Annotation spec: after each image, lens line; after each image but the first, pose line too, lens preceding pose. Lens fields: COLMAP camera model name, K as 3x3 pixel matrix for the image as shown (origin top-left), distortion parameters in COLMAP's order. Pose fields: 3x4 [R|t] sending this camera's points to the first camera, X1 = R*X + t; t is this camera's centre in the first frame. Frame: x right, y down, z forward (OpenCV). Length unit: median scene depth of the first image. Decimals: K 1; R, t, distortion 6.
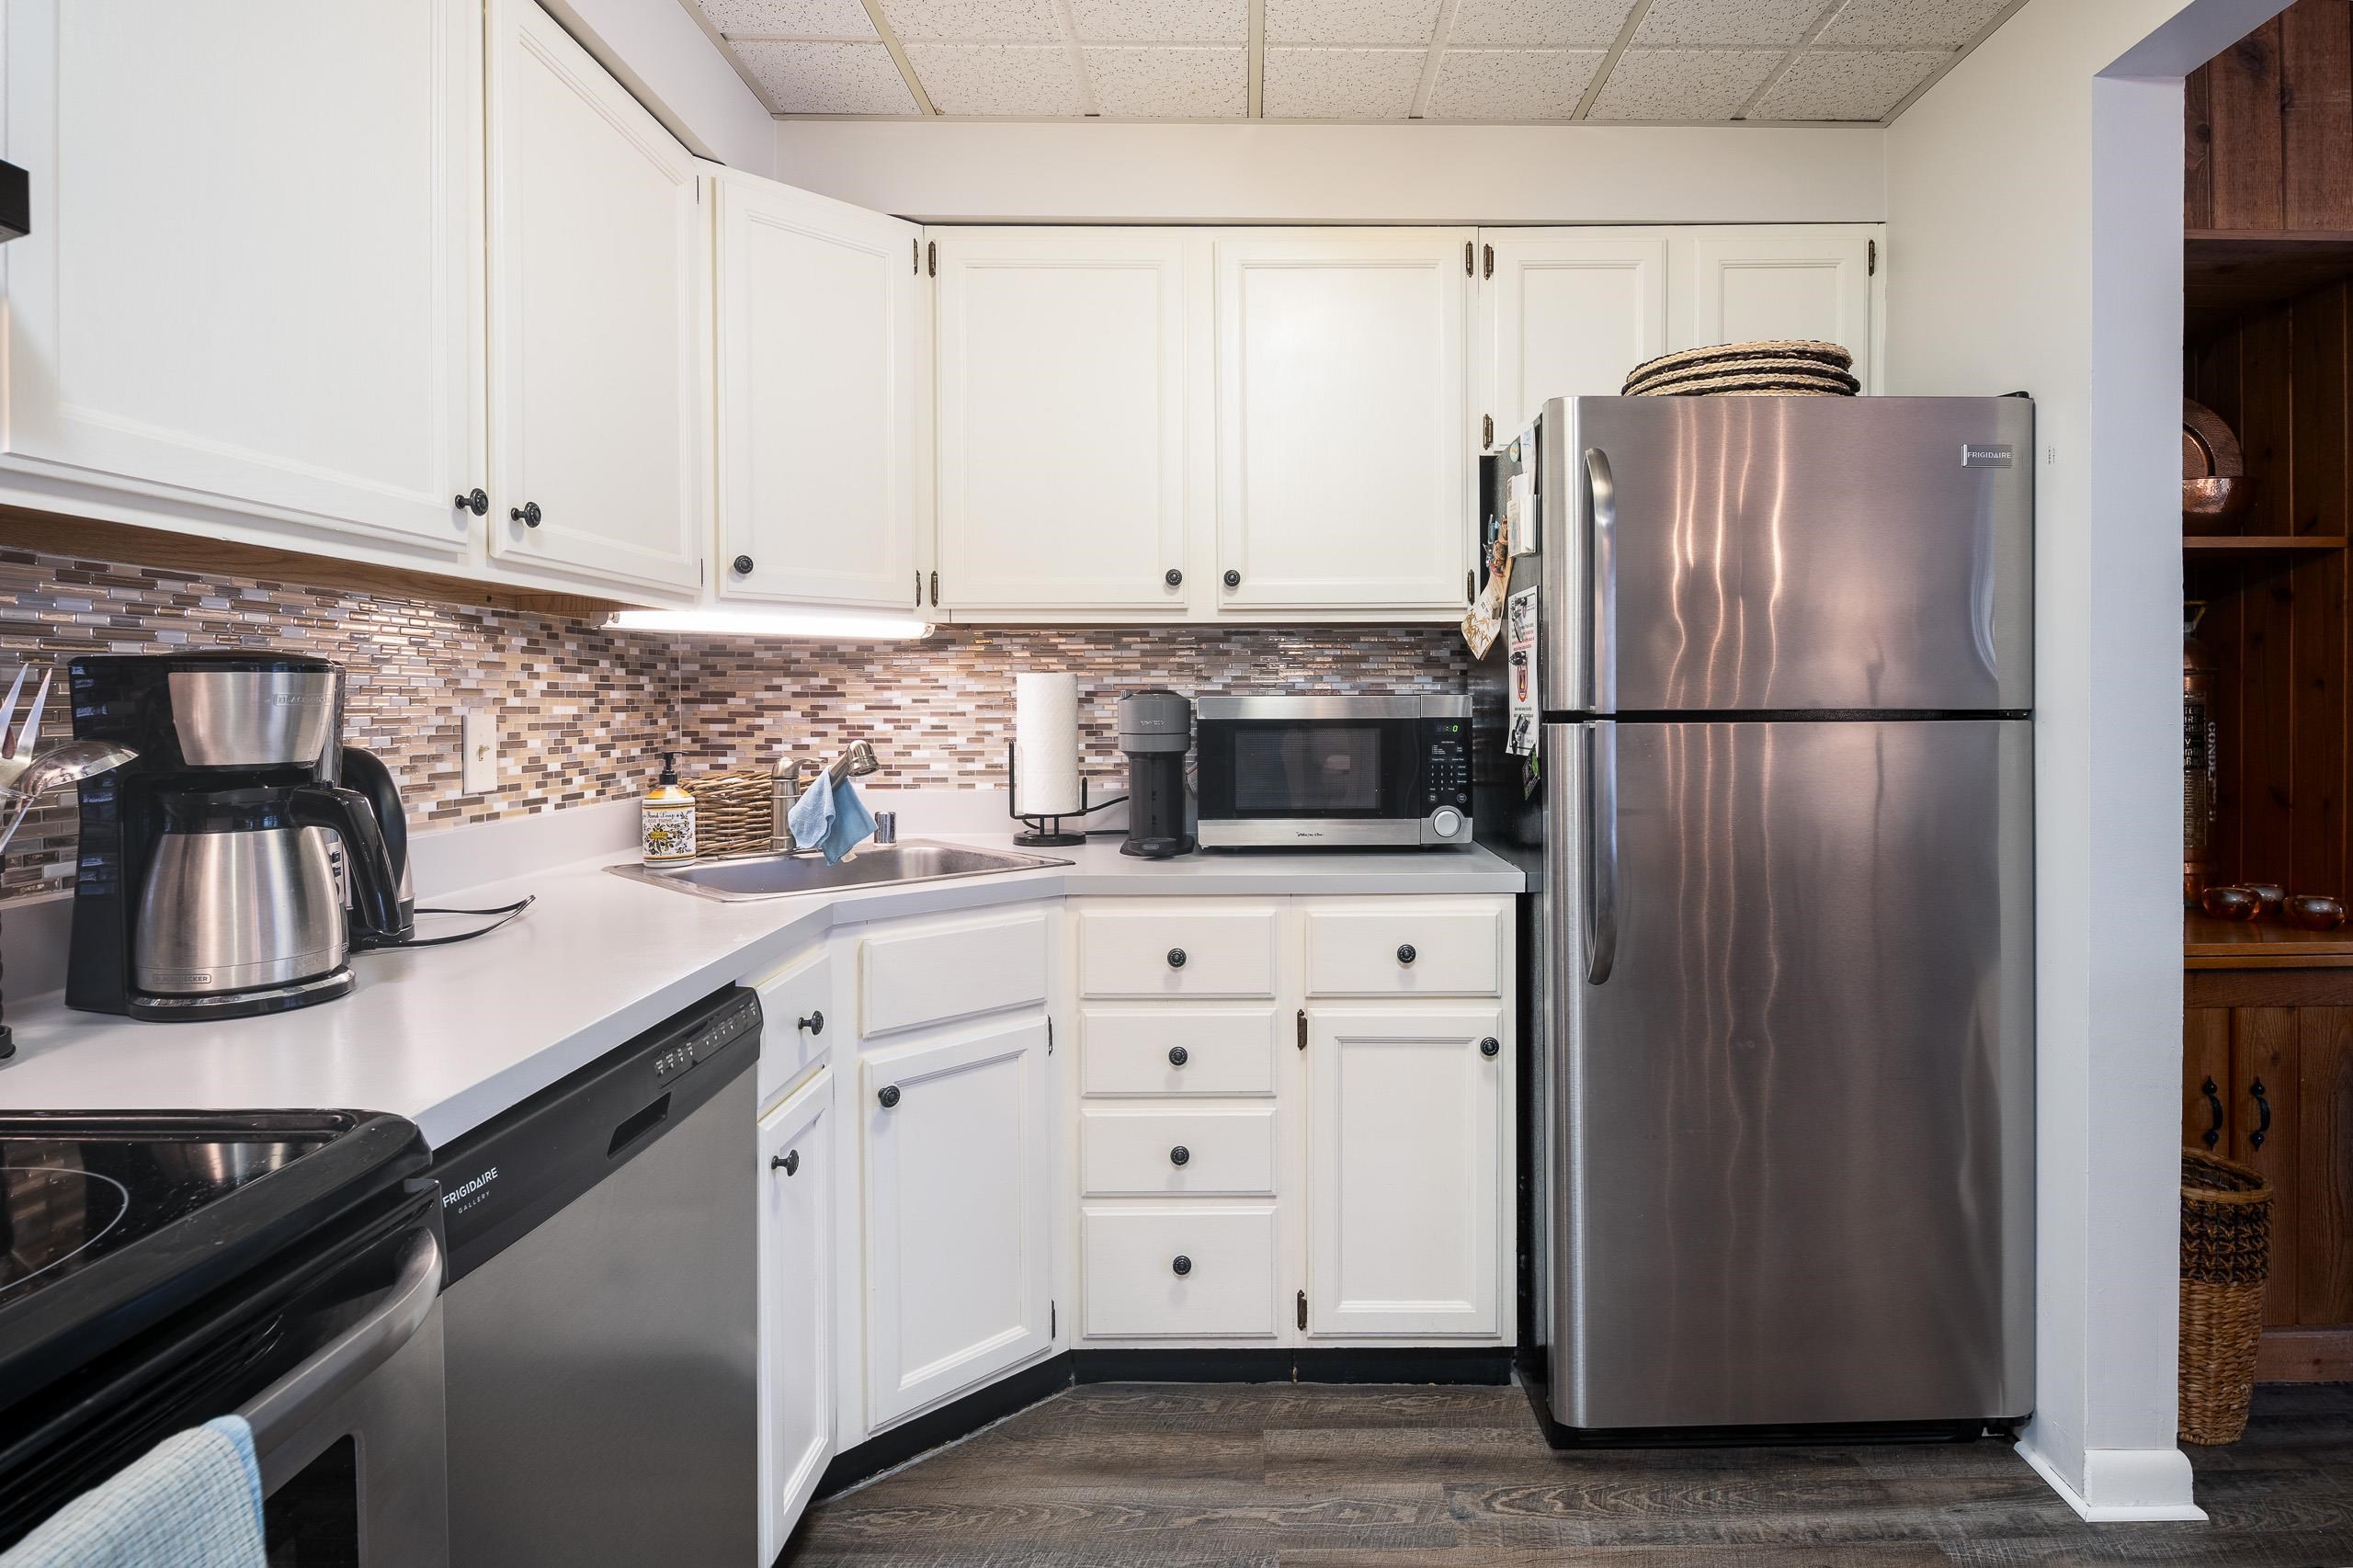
lens RADIAL K [[1231.0, 0, 1281.1], [0, 1231.0, 711.0], [0, 0, 1]] dist [-0.000888, -0.000867]
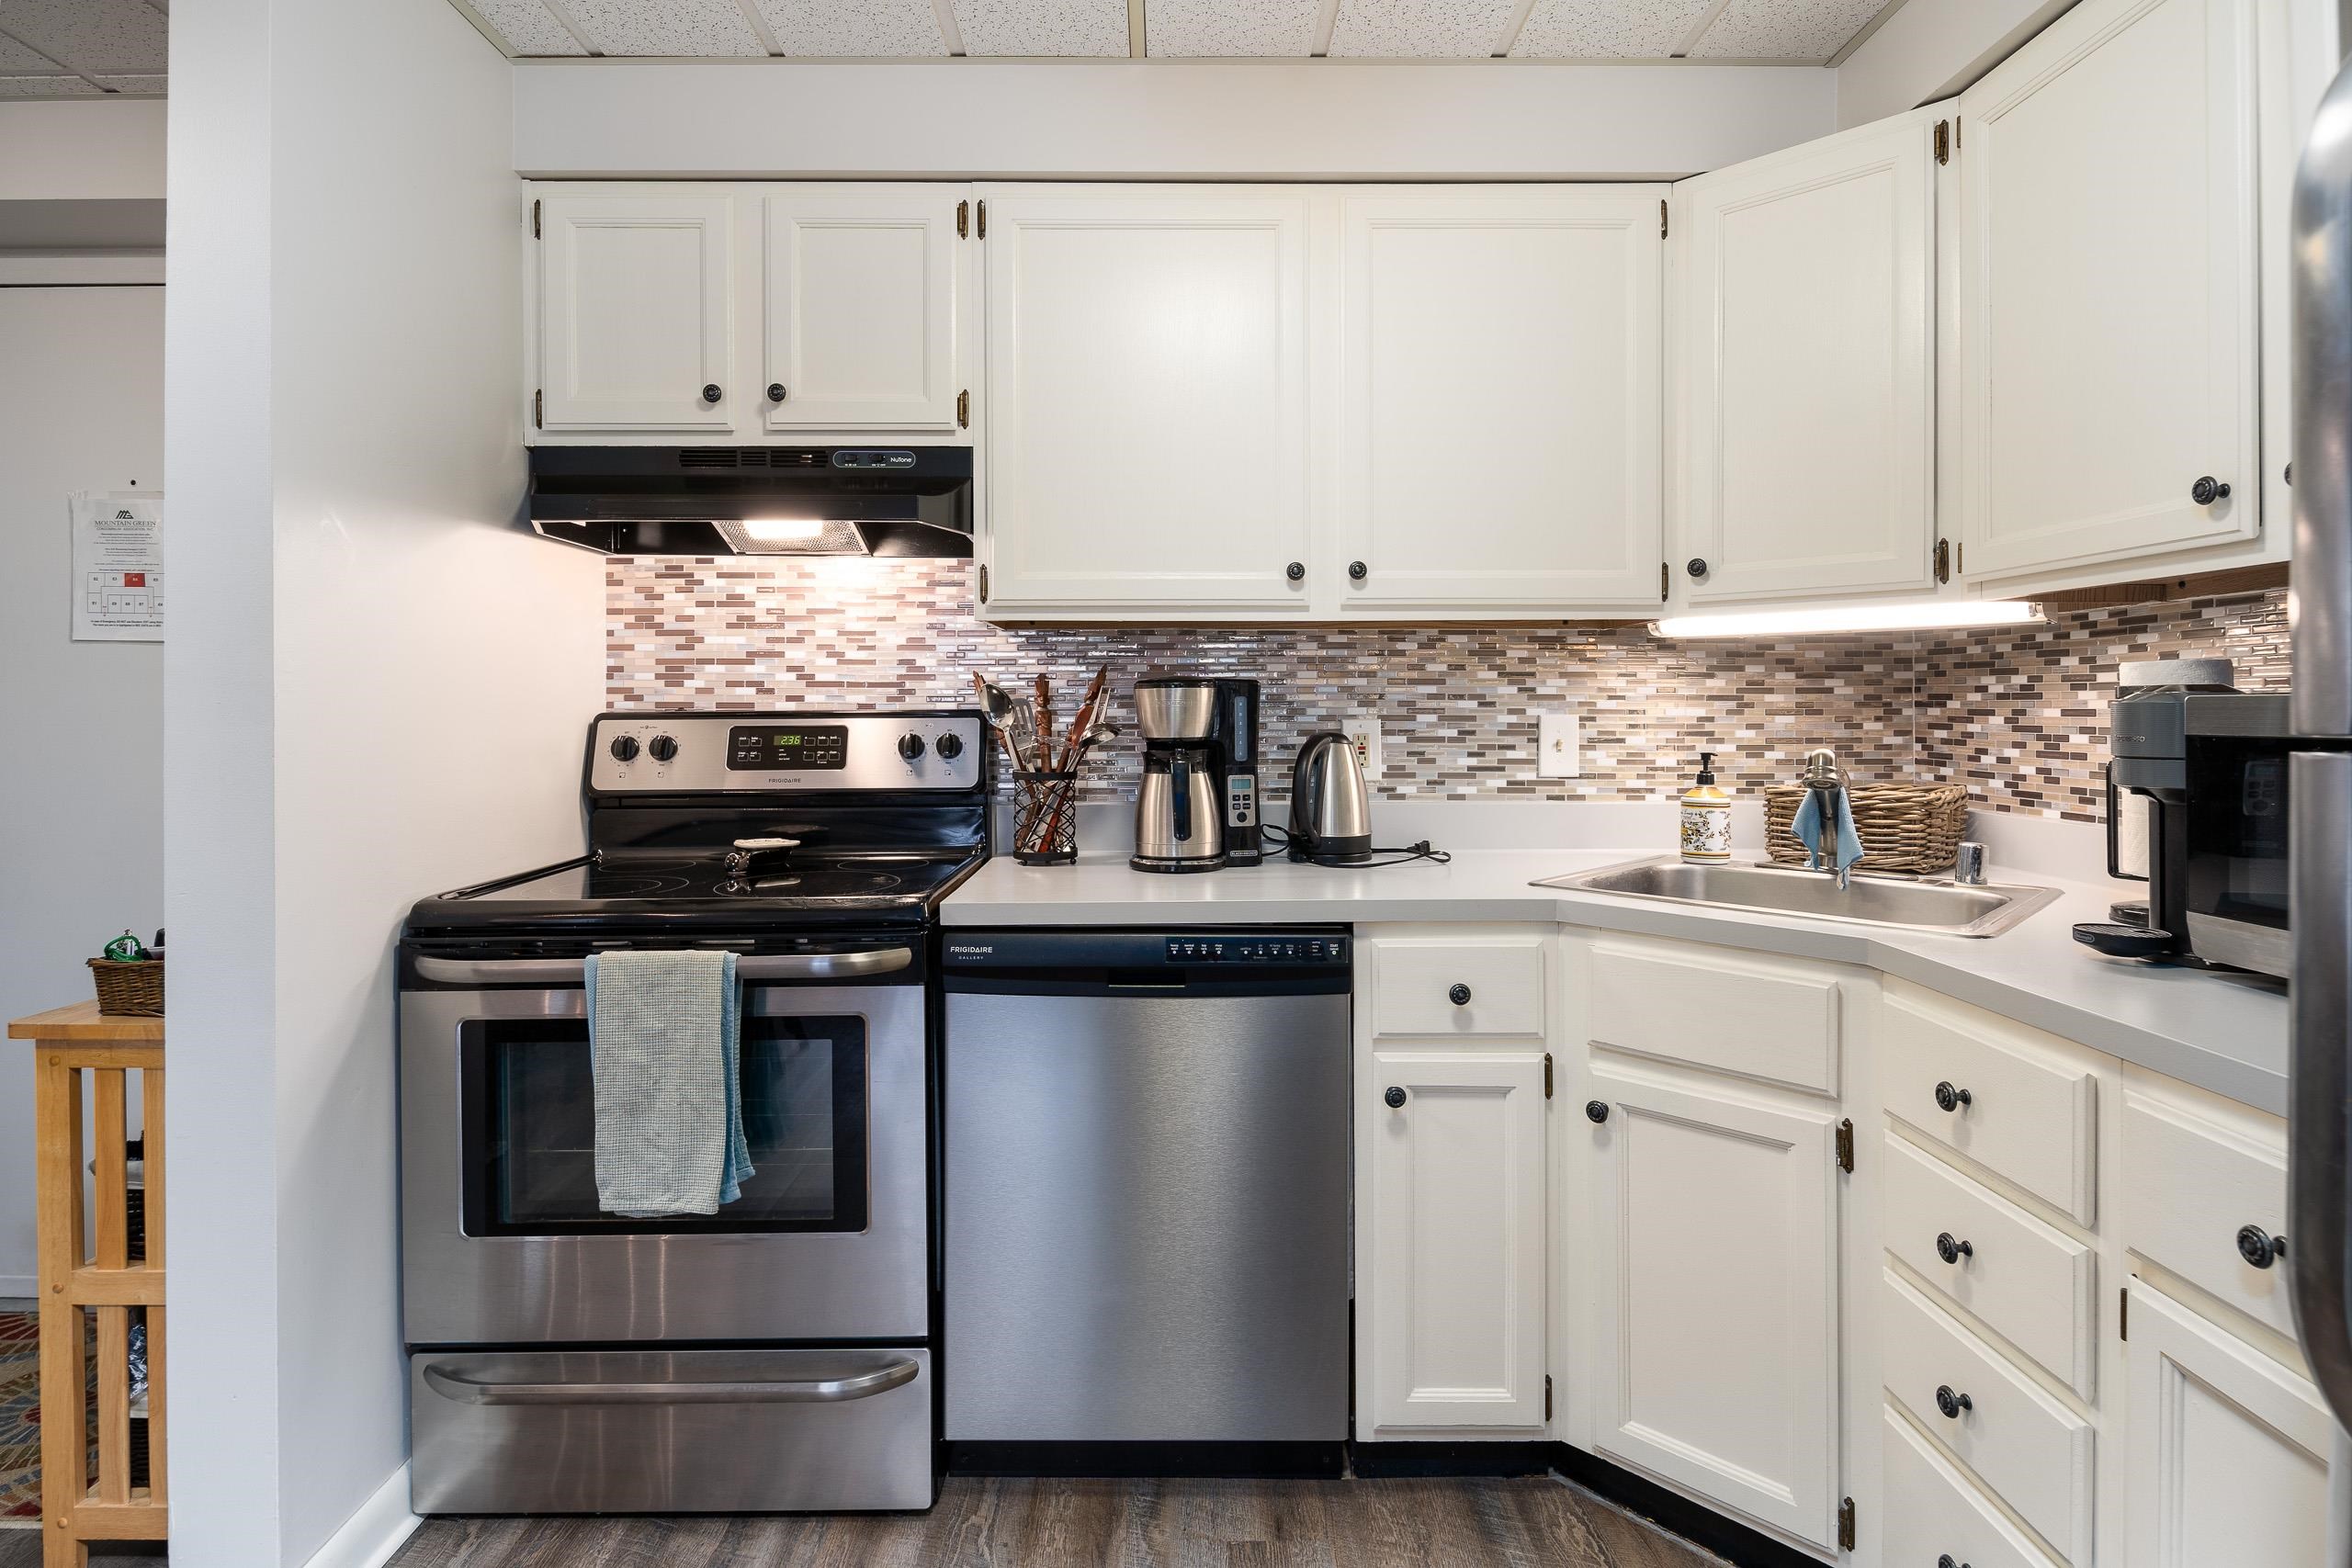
lens RADIAL K [[1211.0, 0, 1164.2], [0, 1211.0, 708.5], [0, 0, 1]] dist [0.009801, -0.013993]
pose [[-0.021176, 0.003045, -0.999771, 0.537984], [-0.008540, 0.999958, 0.003227, -0.003830], [0.999739, 0.008606, -0.021149, 0.566241]]
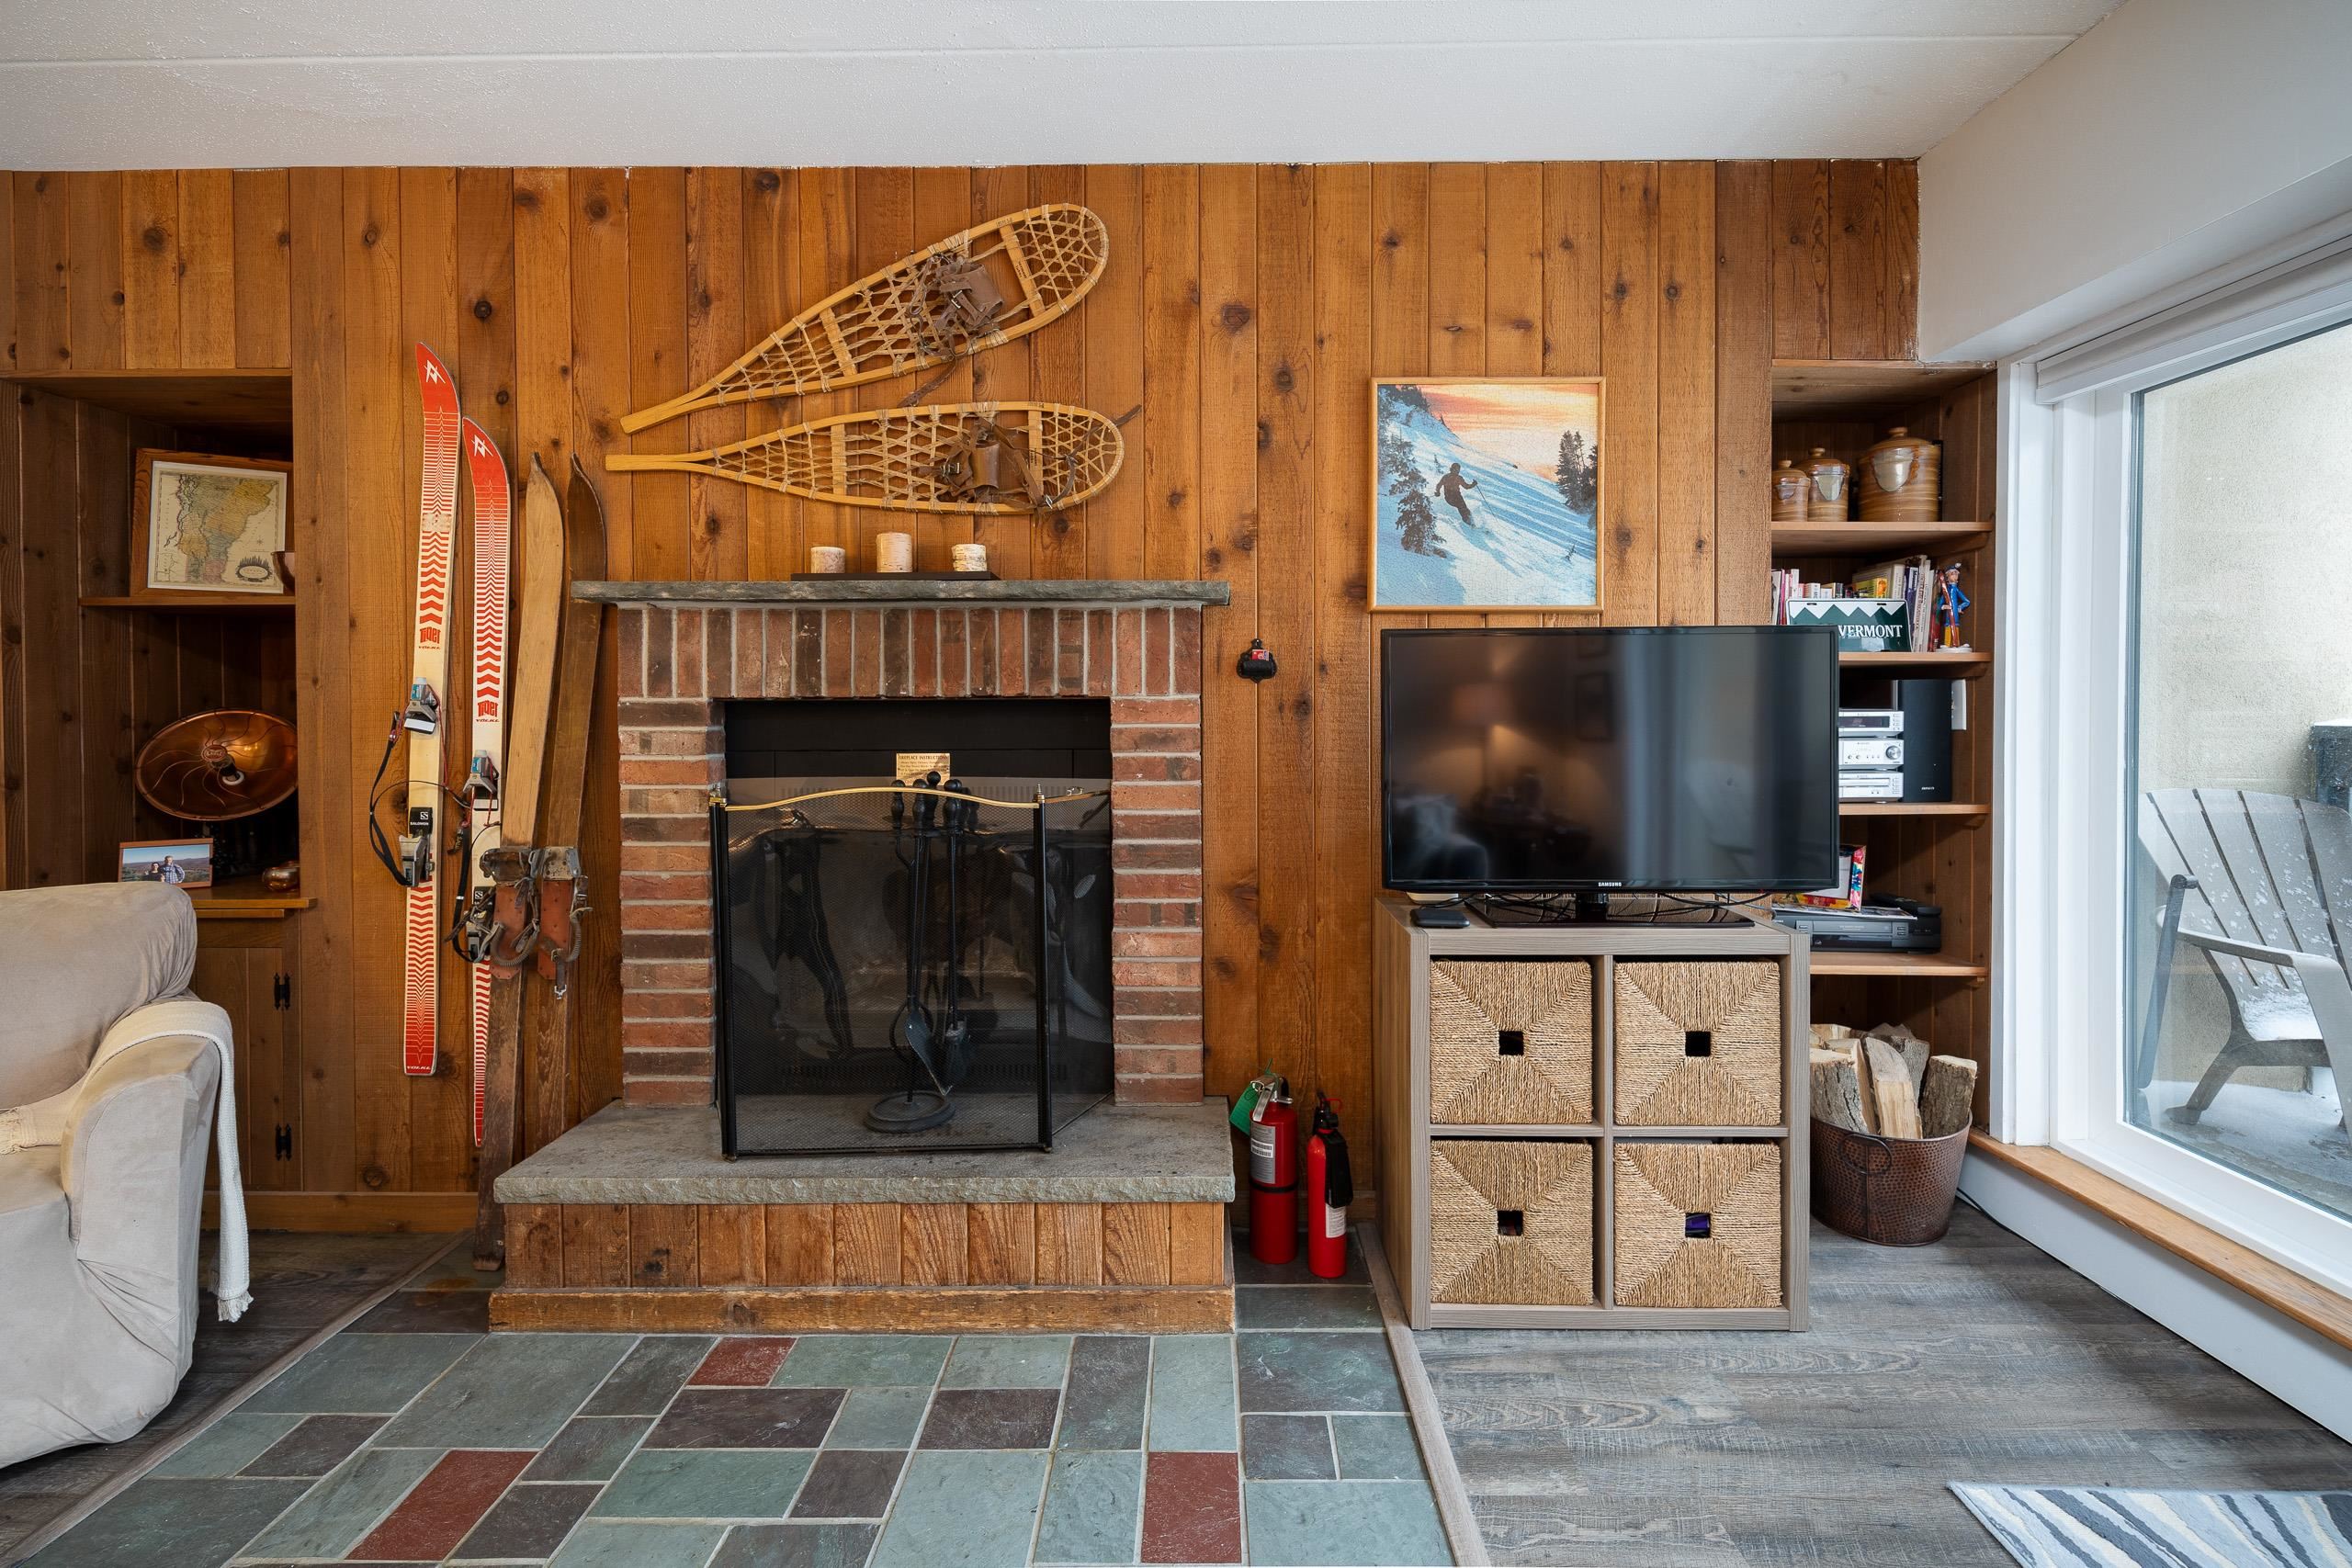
lens RADIAL K [[1010.4, 0, 1202.6], [0, 1010.4, 727.2], [0, 0, 1]] dist [0.014531, -0.008742]
pose [[0.999650, 0.003764, -0.026189, 1.961089], [-0.003672, 0.999987, 0.003576, -0.008853], [0.026202, -0.003479, 0.999651, -0.078227]]
